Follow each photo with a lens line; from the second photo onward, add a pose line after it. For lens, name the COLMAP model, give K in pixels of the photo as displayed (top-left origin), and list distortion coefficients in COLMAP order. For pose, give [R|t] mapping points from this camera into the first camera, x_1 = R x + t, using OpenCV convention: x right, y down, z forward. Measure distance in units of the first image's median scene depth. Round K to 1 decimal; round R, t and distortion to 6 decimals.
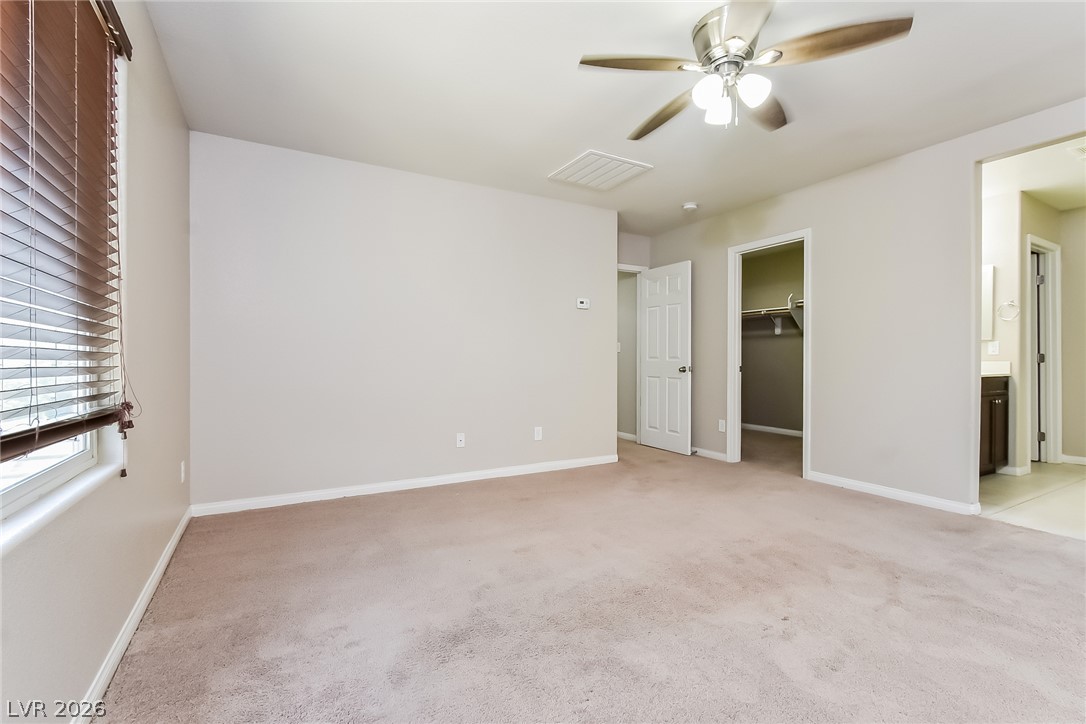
lens RADIAL K [[491.5, 0, 554.4], [0, 491.5, 362.8], [0, 0, 1]] dist [0.002112, -0.000699]
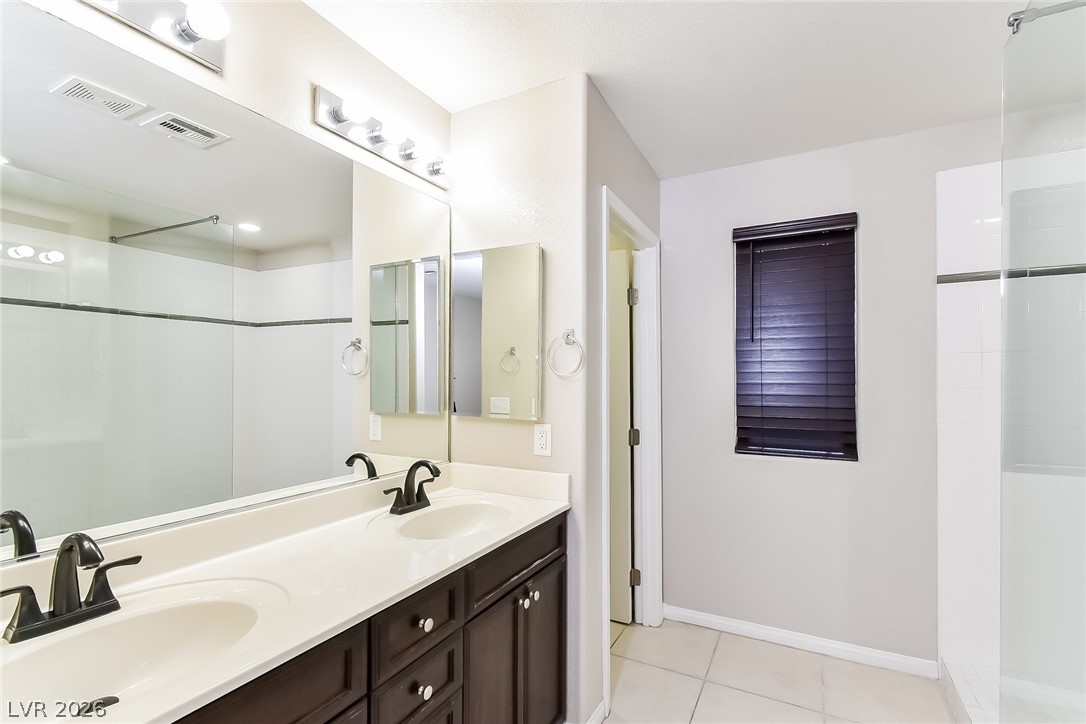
lens RADIAL K [[491.5, 0, 544.5], [0, 491.5, 367.1], [0, 0, 1]] dist [0.002112, -0.000699]
pose [[0.853844, 0.008002, 0.520467, 0.654802], [0.000433, 0.999871, -0.016082, -0.084625], [-0.520529, 0.013957, 0.853730, 0.617643]]
